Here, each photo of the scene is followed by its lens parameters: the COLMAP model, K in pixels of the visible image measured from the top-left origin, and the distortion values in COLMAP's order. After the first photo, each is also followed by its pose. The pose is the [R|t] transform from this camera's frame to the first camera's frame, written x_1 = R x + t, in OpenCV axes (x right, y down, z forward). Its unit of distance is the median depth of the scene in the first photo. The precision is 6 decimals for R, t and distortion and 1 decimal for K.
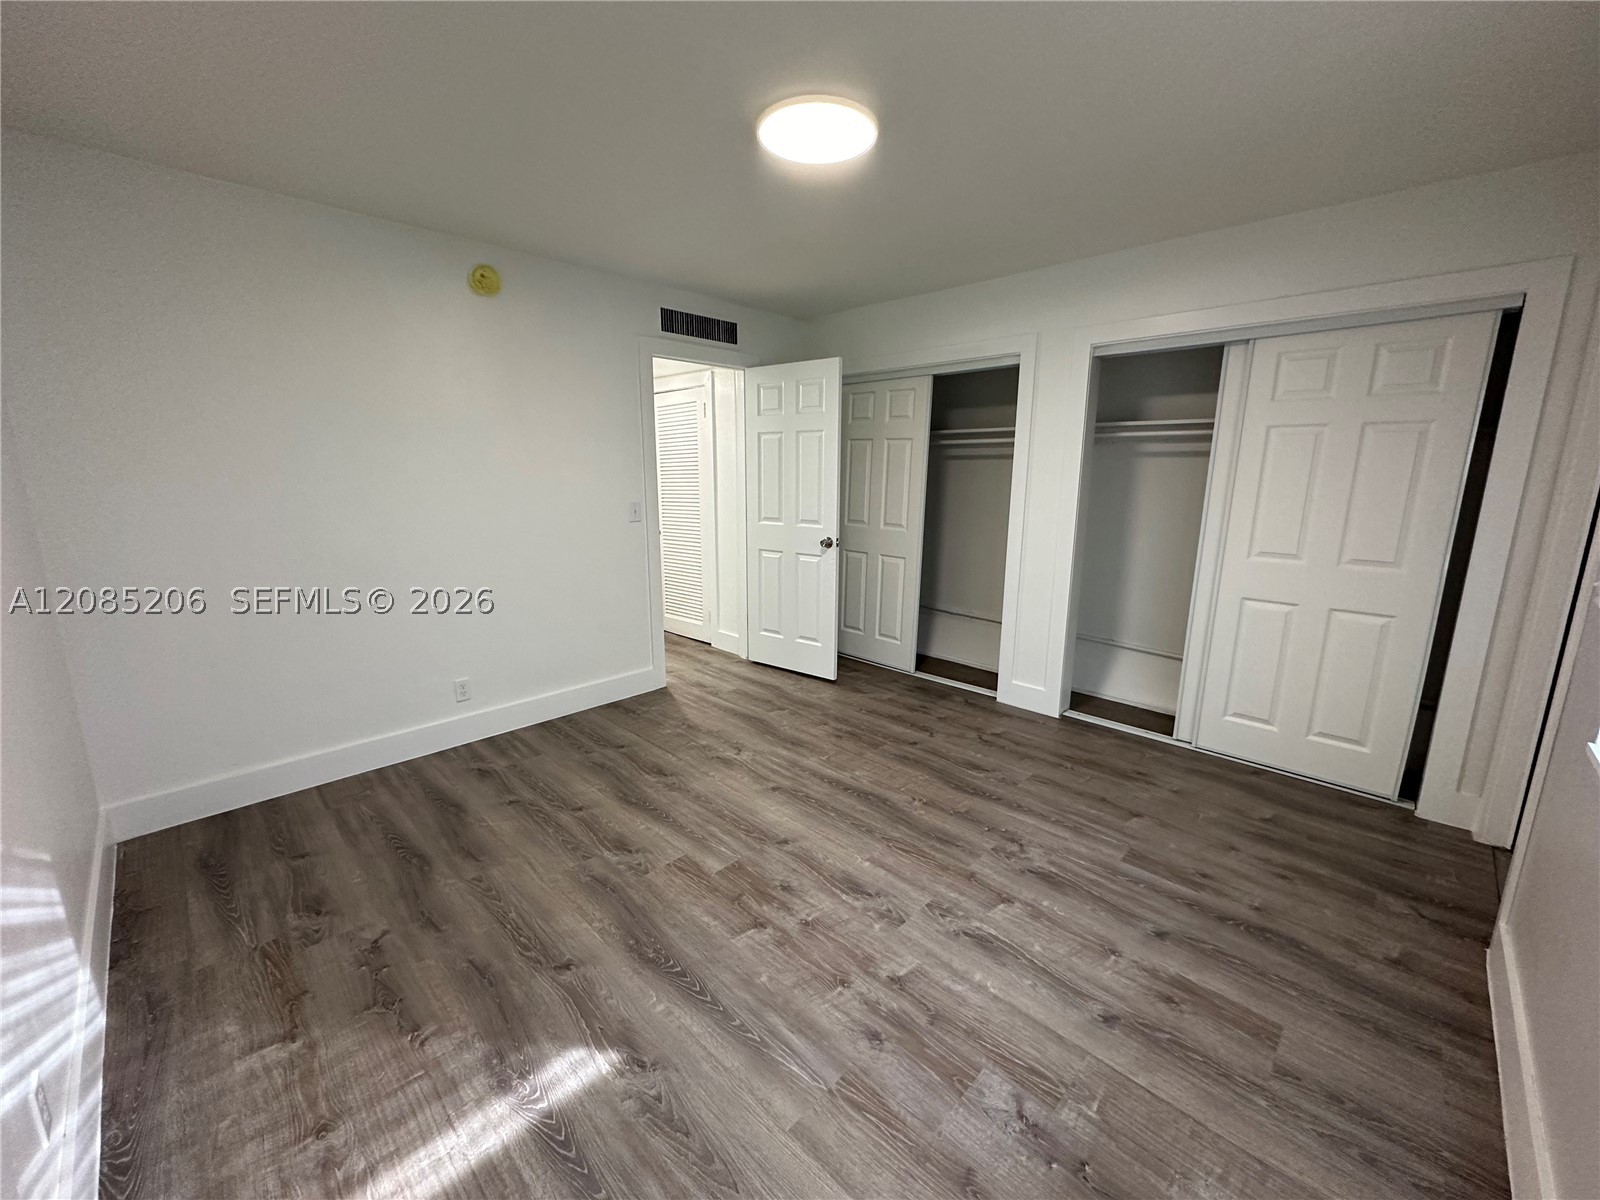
lens RADIAL K [[636.0, 0, 805.3], [0, 636.0, 595.9], [0, 0, 1]] dist [-0.002171, 0.000050]
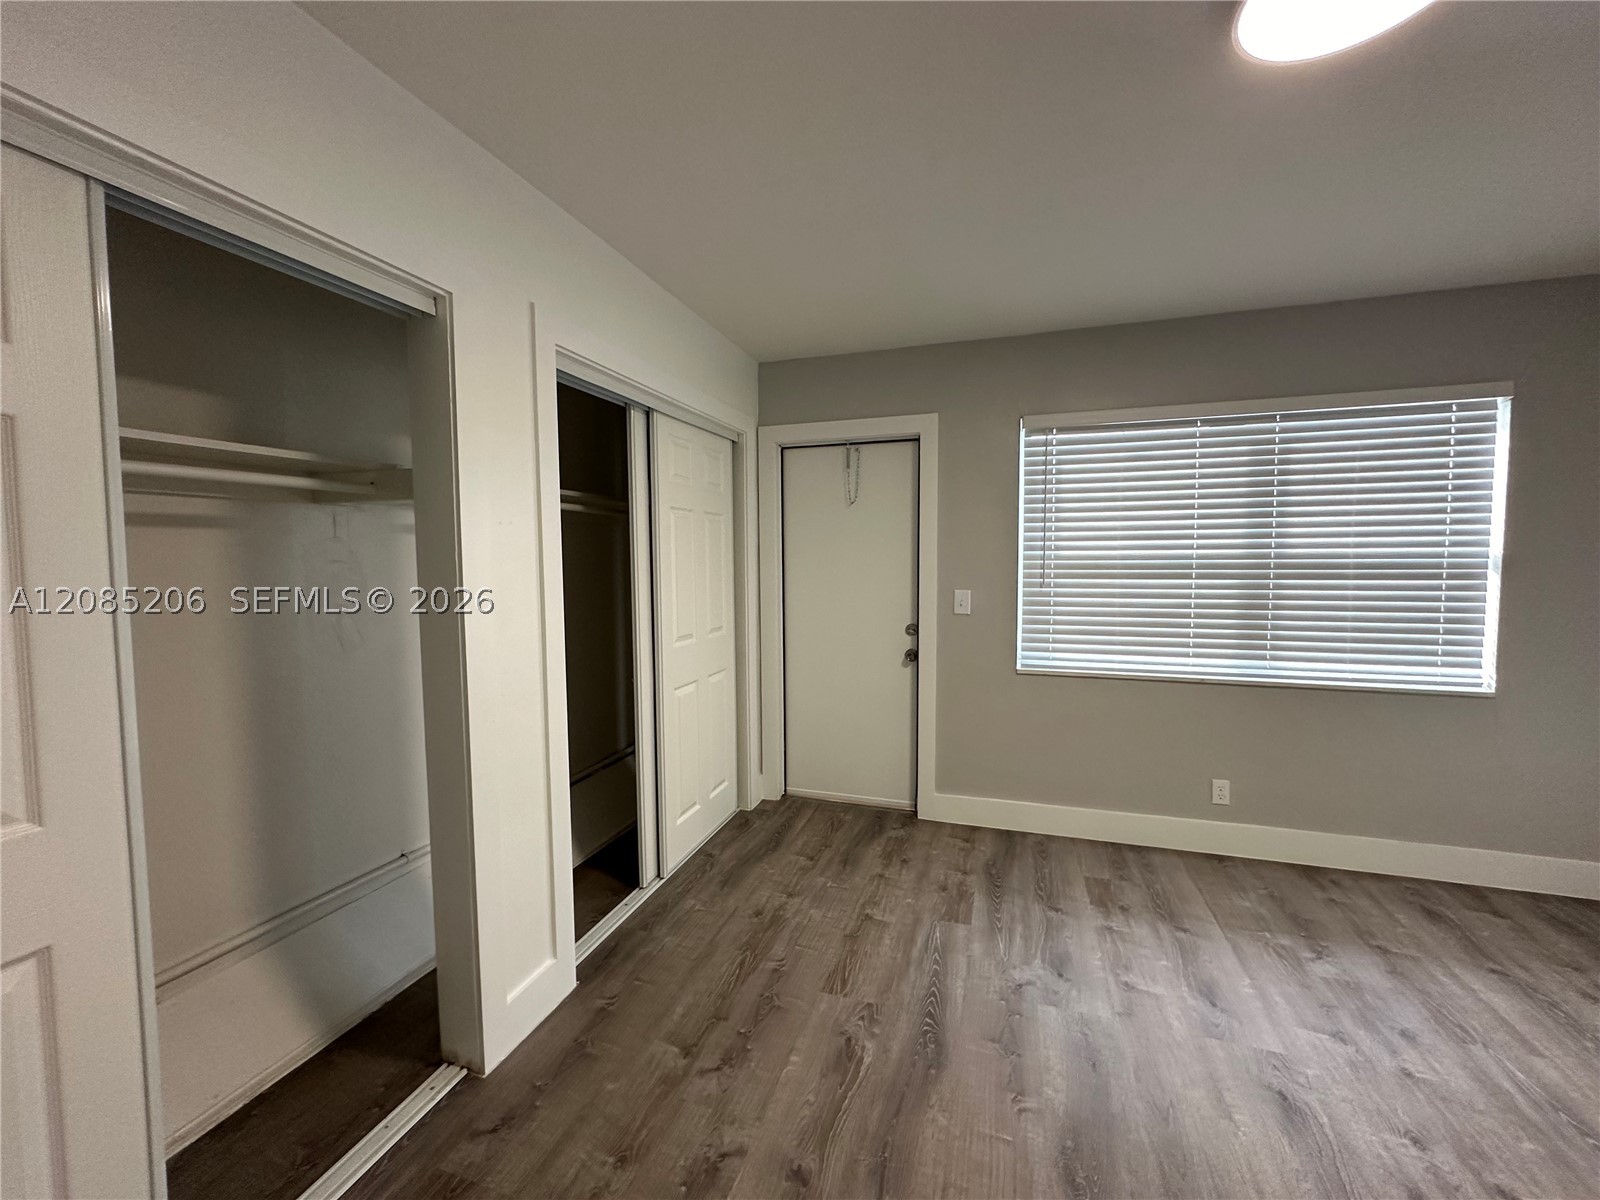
lens RADIAL K [[636.0, 0, 797.4], [0, 636.0, 598.1], [0, 0, 1]] dist [-0.002171, 0.000050]
pose [[-0.432560, -0.059724, 0.899625, -0.289416], [0.181264, 0.971669, 0.151663, -0.321223], [-0.883196, 0.228673, -0.409480, 1.653705]]
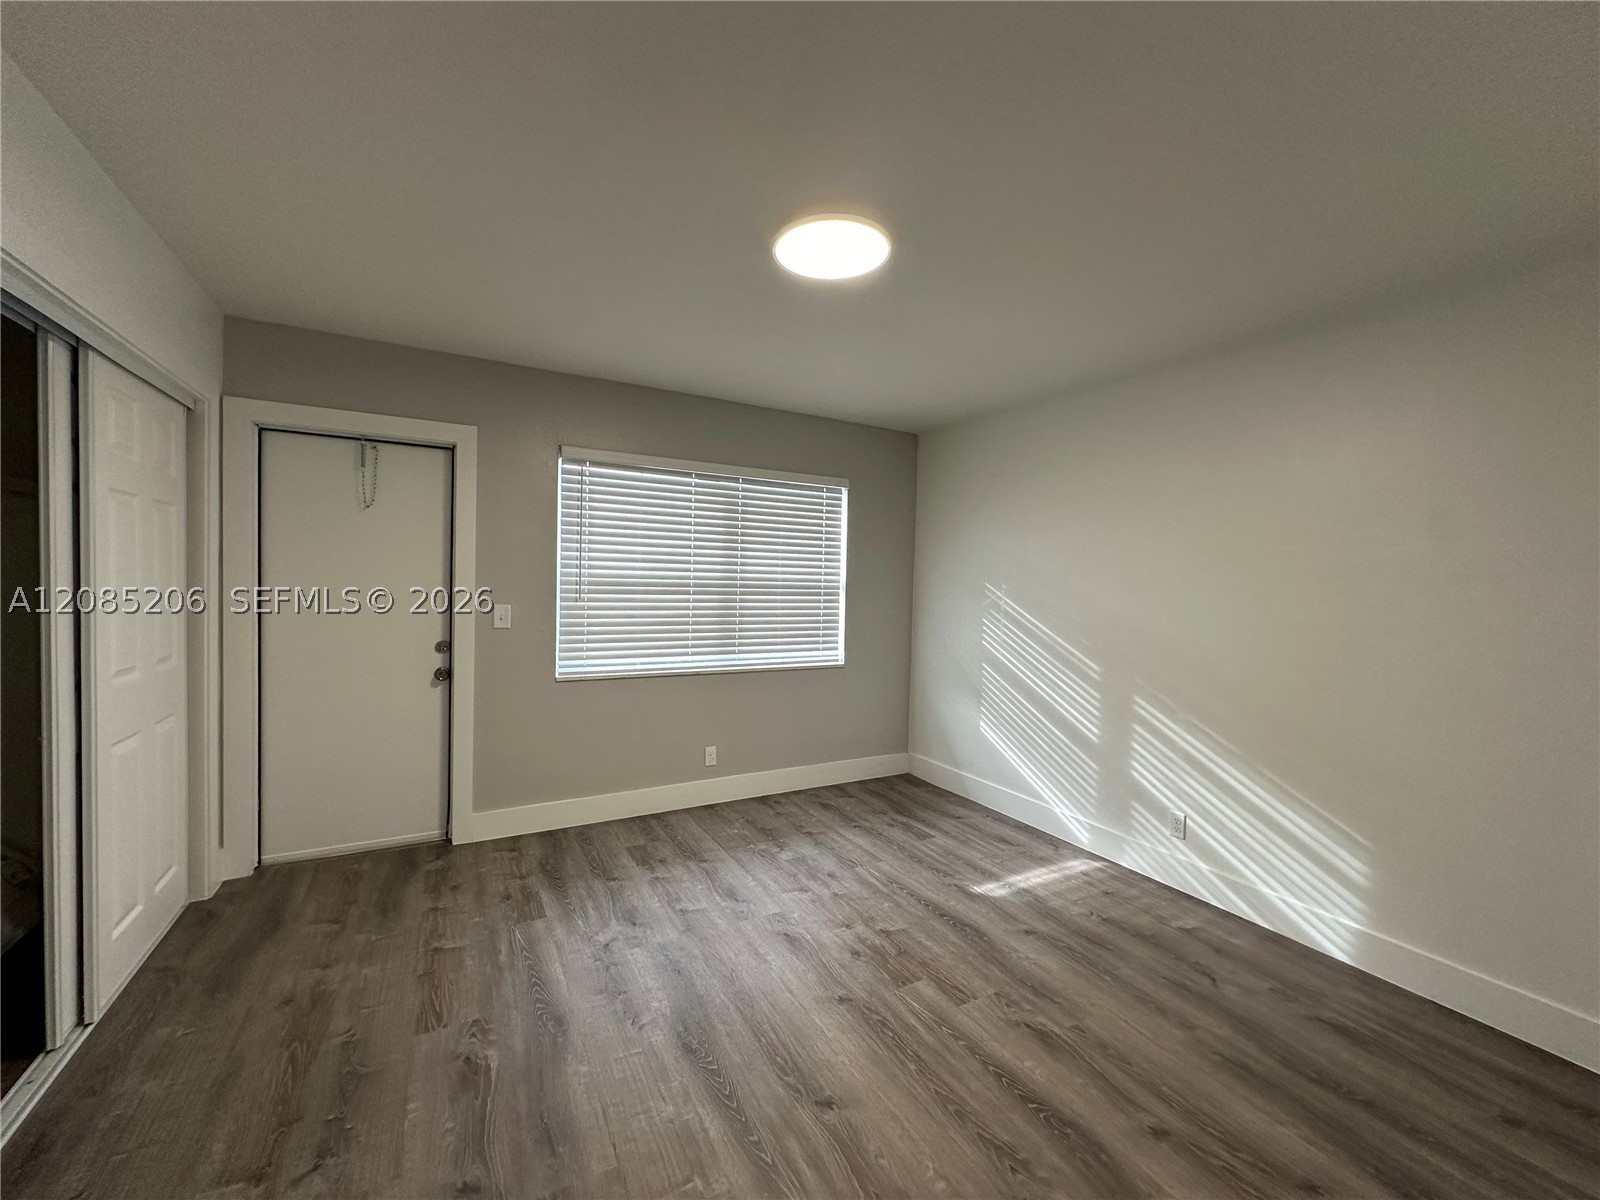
lens RADIAL K [[636.0, 0, 799.5], [0, 636.0, 596.5], [0, 0, 1]] dist [-0.002171, 0.000050]
pose [[-0.956173, -0.036715, 0.290491, -0.229623], [0.027748, 0.976280, 0.214725, -0.366917], [-0.291484, 0.213375, -0.932474, 1.897818]]
